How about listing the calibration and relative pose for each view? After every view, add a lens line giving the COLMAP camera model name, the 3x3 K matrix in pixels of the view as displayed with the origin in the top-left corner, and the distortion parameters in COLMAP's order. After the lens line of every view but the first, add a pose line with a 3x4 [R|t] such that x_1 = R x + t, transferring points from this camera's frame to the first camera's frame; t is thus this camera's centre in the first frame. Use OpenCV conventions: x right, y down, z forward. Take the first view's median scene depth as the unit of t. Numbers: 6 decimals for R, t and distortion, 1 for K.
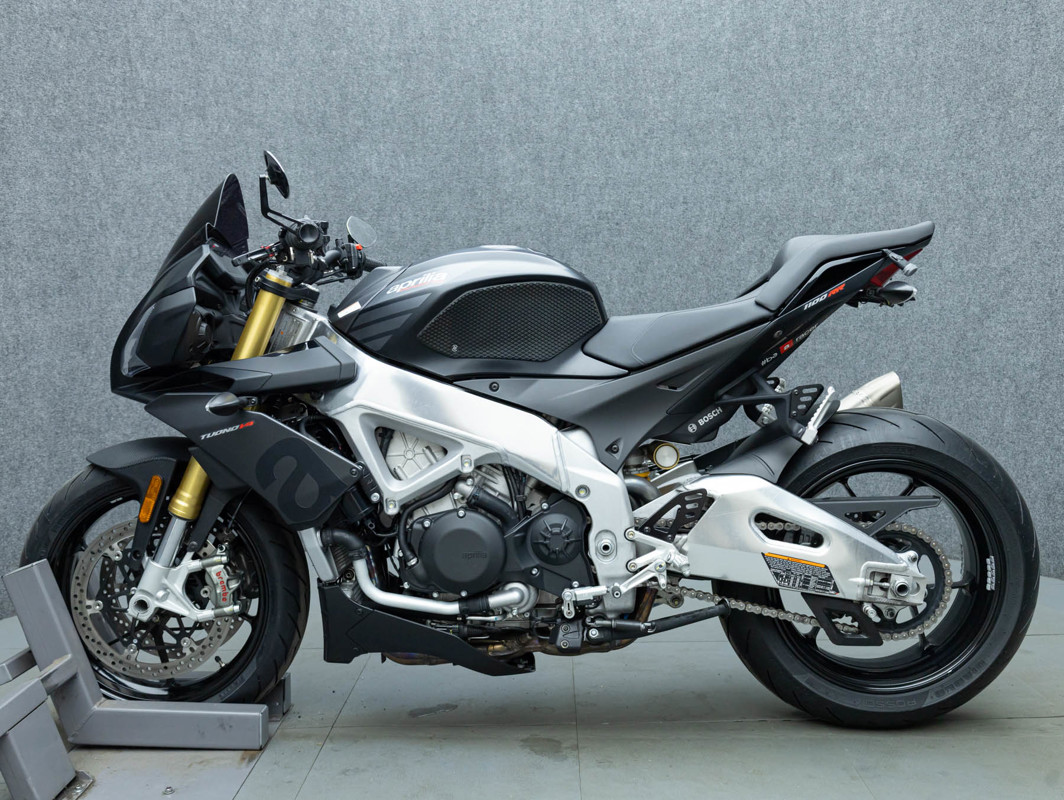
lens RADIAL K [[936.5, 0, 522.5], [0, 936.5, 411.9], [0, 0, 1]] dist [-0.084220, 0.020936]
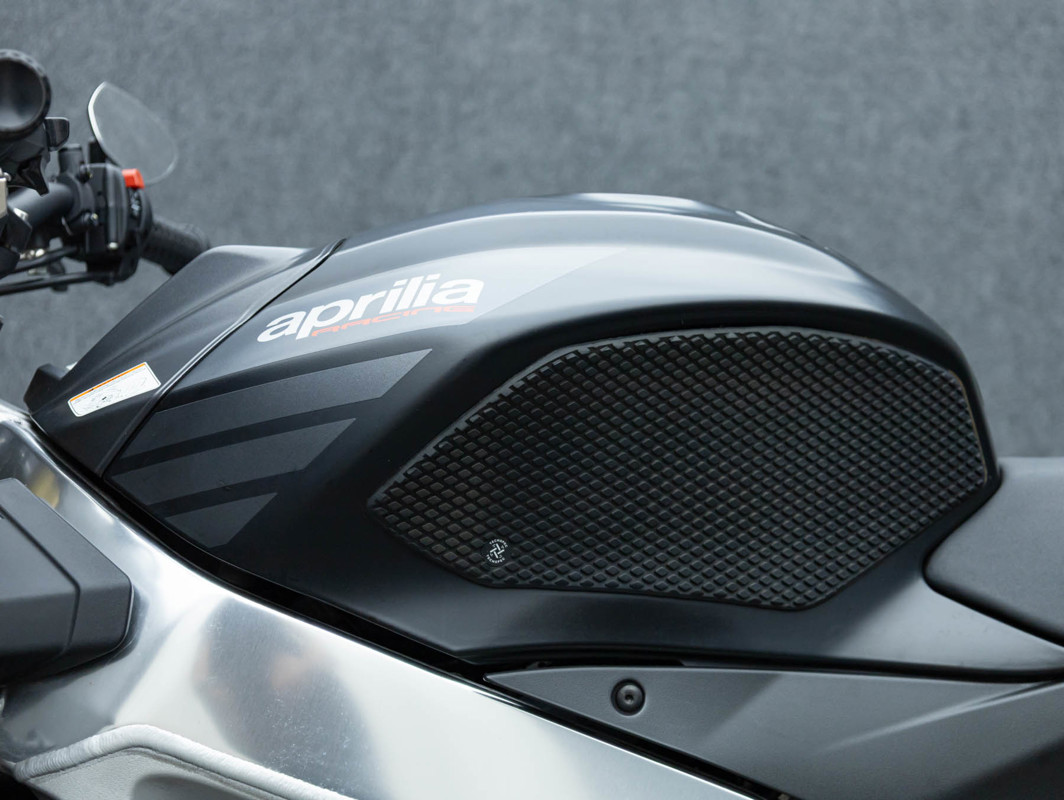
lens RADIAL K [[2187.3, 0, 520.4], [0, 2187.3, 406.7], [0, 0, 1]] dist [-0.009816, 0.000000]
pose [[0.995428, 0.053077, 0.079414, -0.067840], [-0.045202, 0.994172, -0.097876, -0.026978], [-0.084146, 0.093839, 0.992025, 0.200301]]
